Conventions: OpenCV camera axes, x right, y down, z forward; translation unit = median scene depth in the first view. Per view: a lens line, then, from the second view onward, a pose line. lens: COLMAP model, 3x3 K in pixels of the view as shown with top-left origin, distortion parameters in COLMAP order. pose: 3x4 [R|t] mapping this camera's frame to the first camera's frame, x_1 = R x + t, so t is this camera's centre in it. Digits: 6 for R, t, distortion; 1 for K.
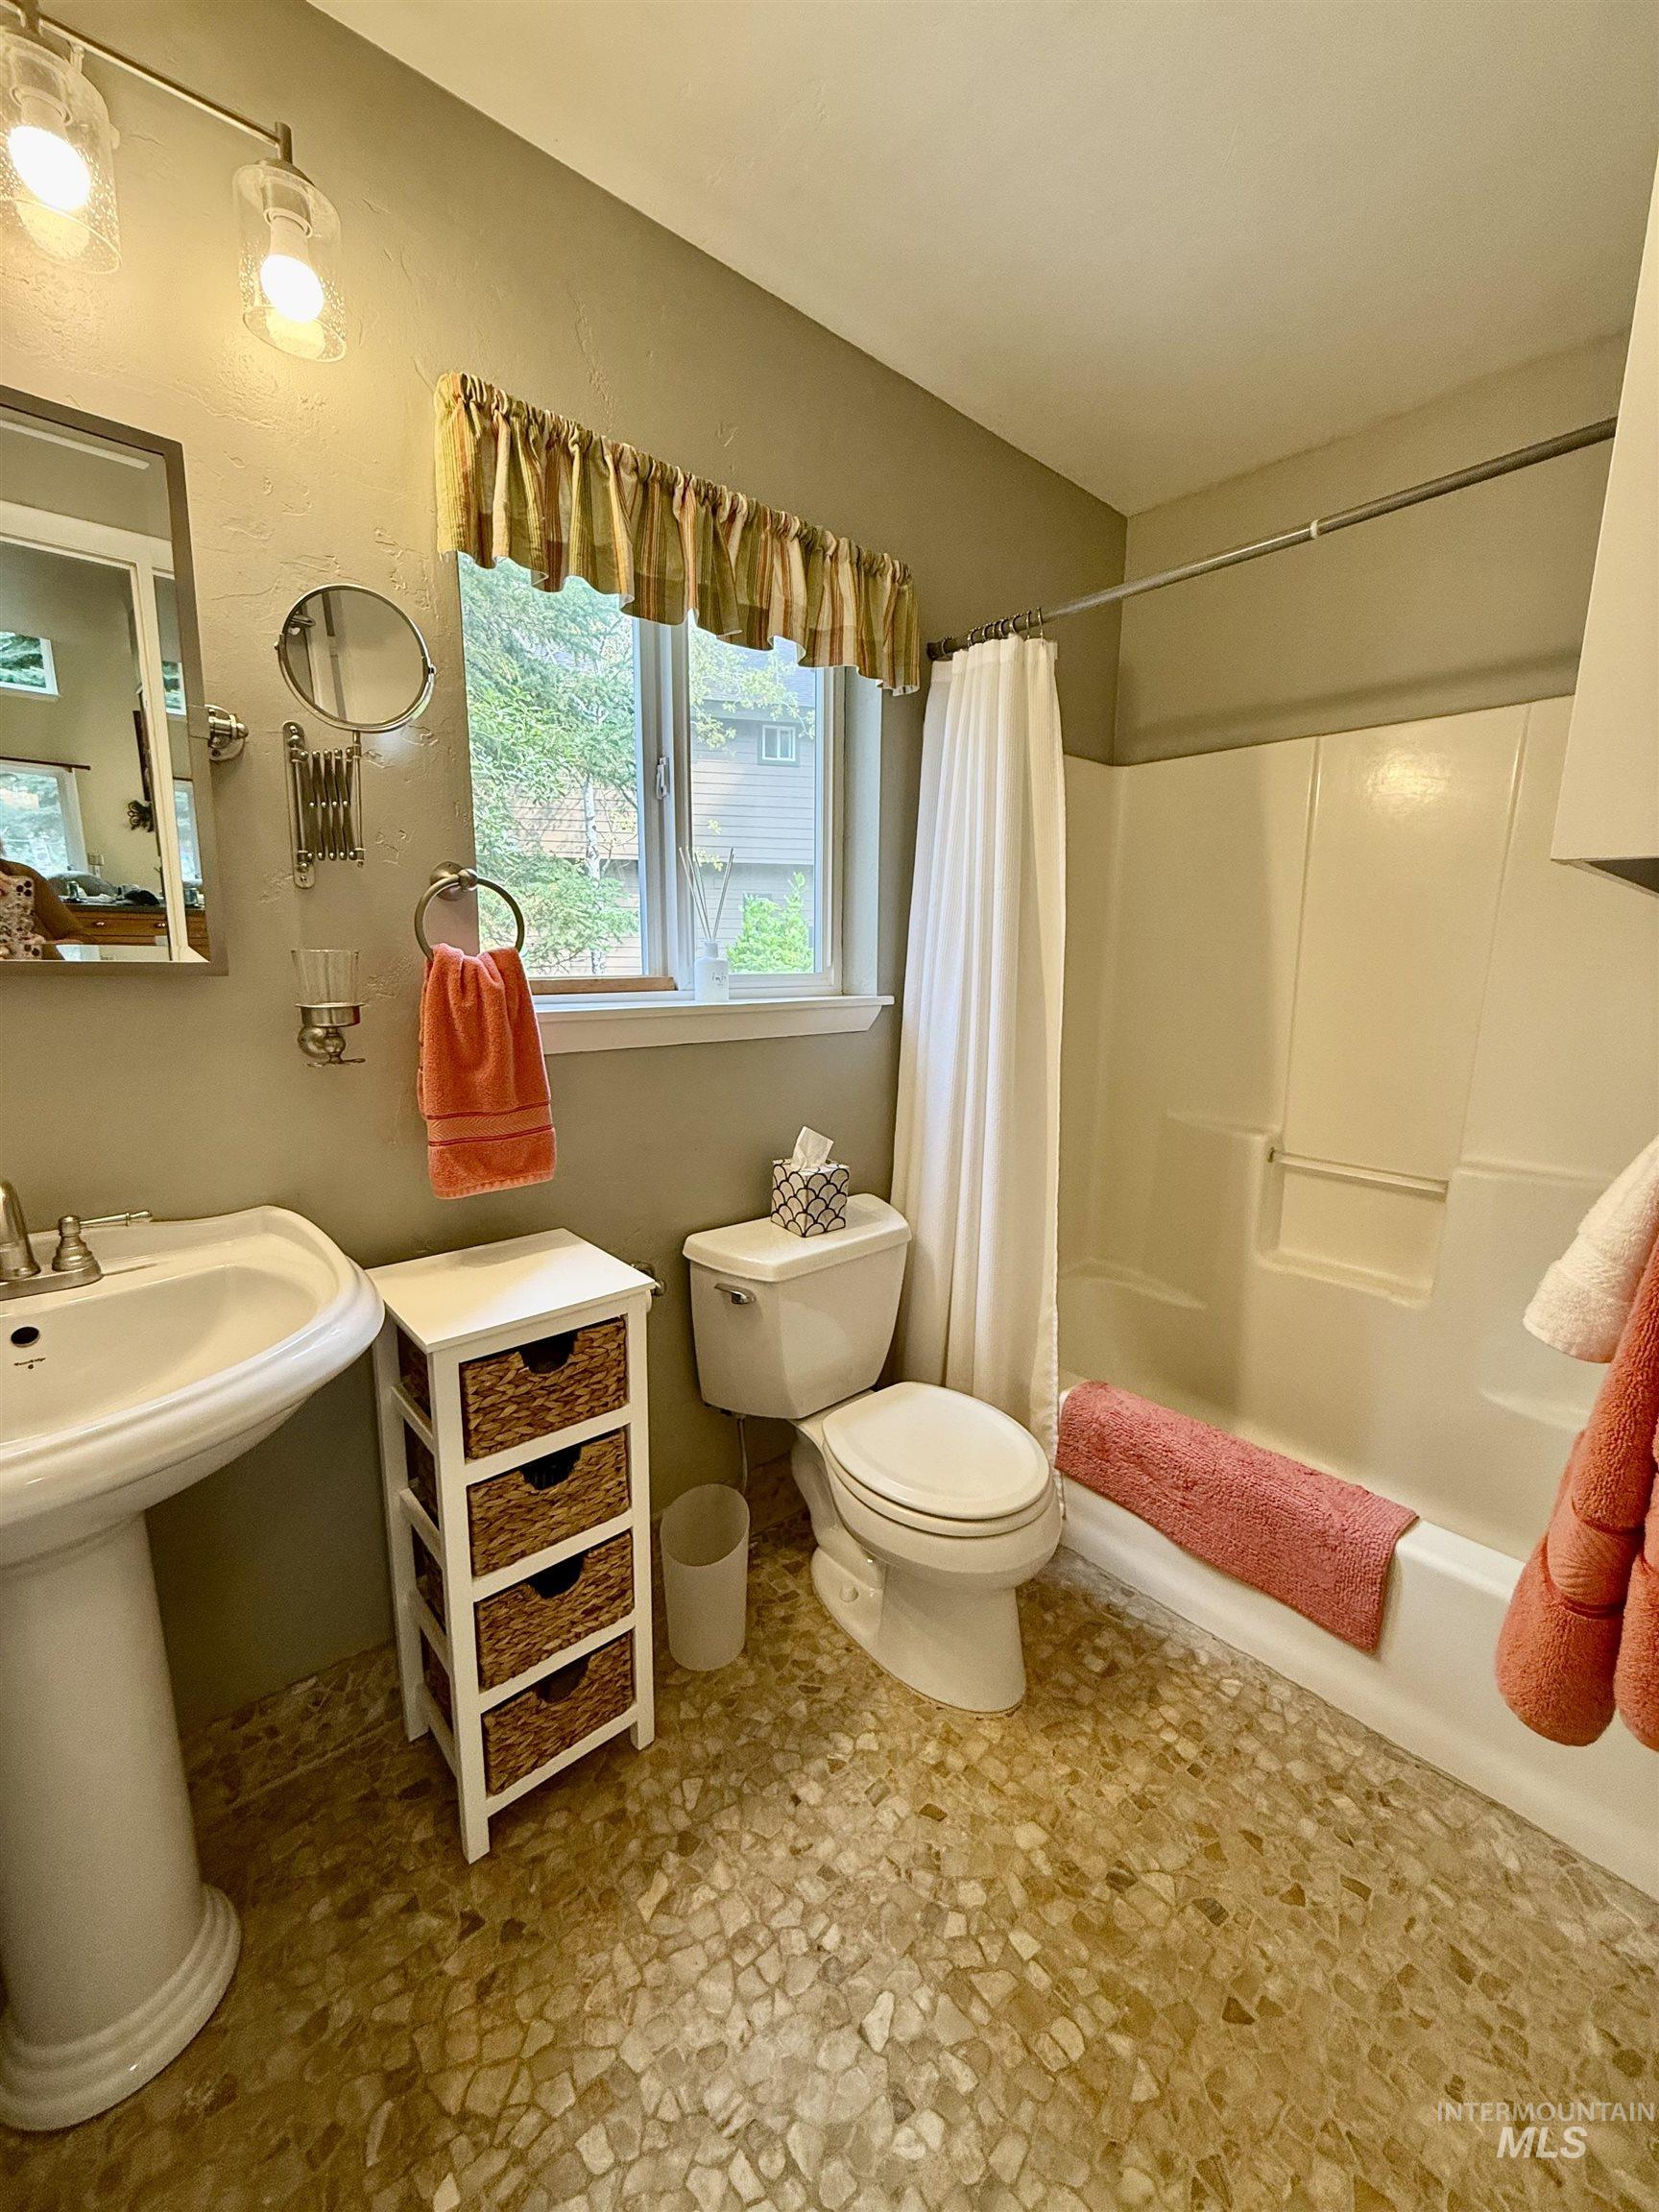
lens RADIAL K [[883.6, 0, 830.3], [0, 883.6, 1099.6], [0, 0, 1]] dist [0.000346, 0.000103]
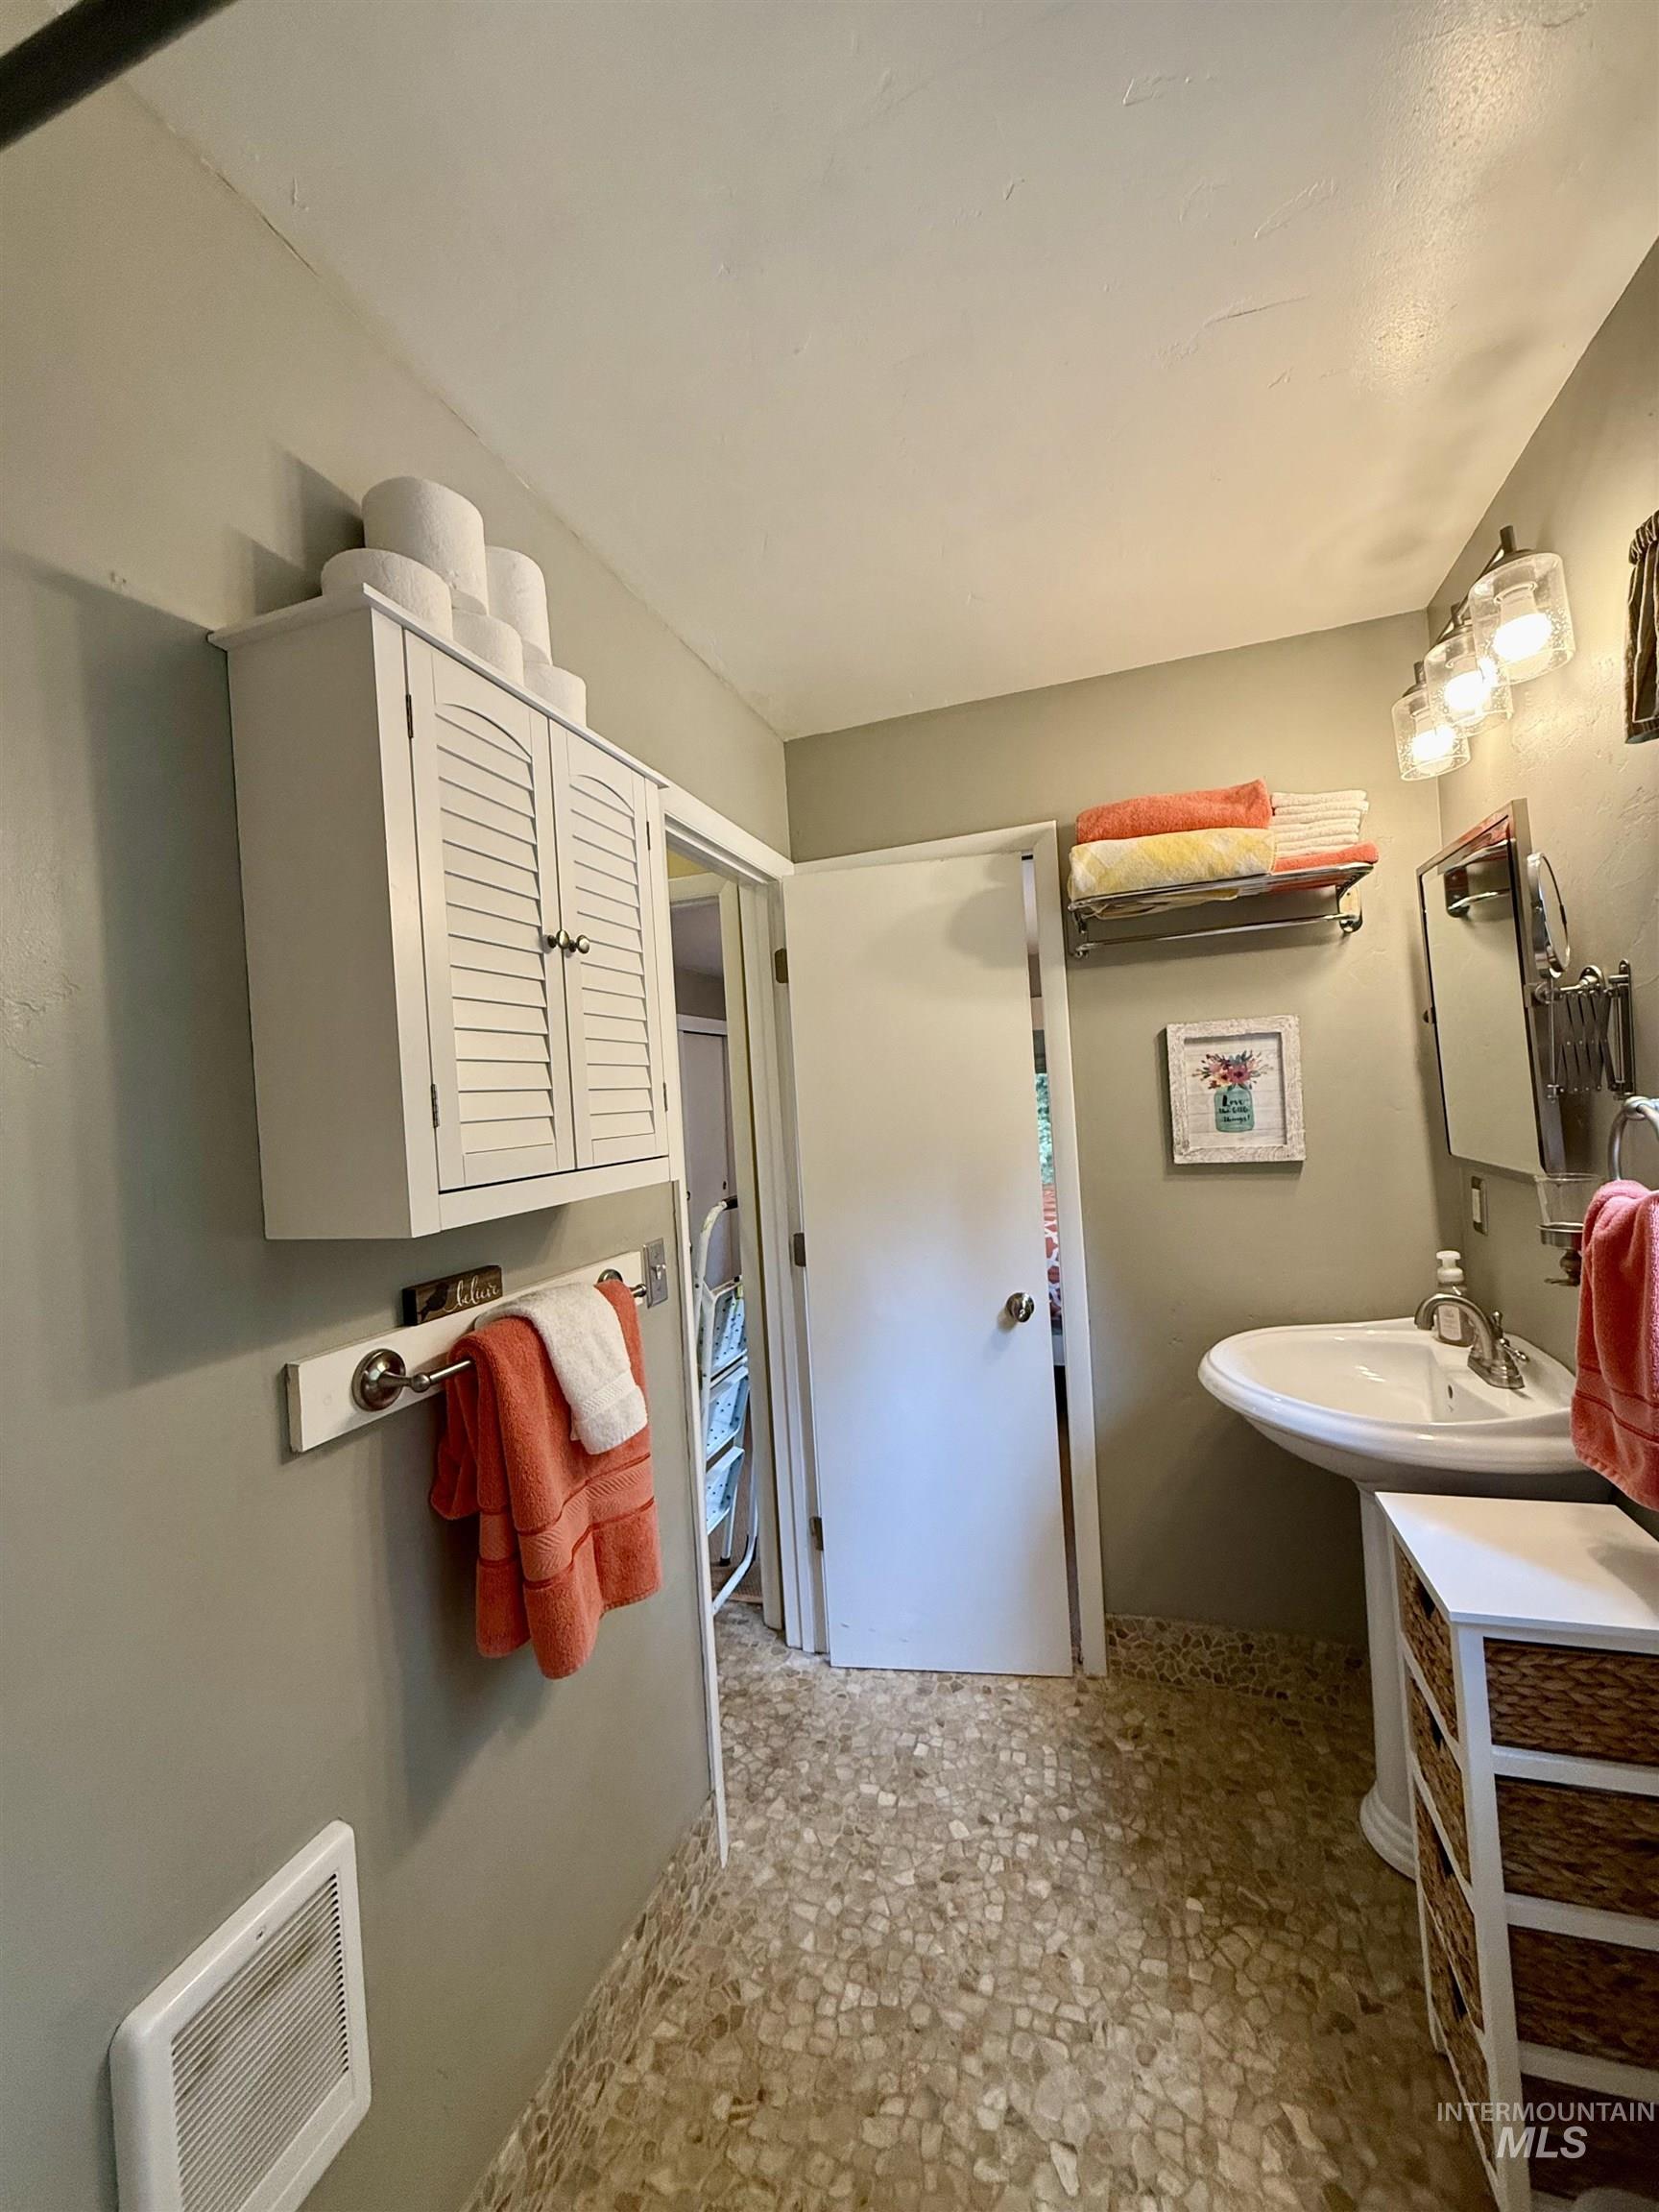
lens RADIAL K [[883.6, 0, 829.1], [0, 883.6, 1094.7], [0, 0, 1]] dist [0.000346, 0.000103]
pose [[-0.871436, 0.034242, -0.489313, 0.829503], [-0.036015, 0.990401, 0.133448, -0.429200], [0.489186, 0.133914, -0.861838, 1.675688]]
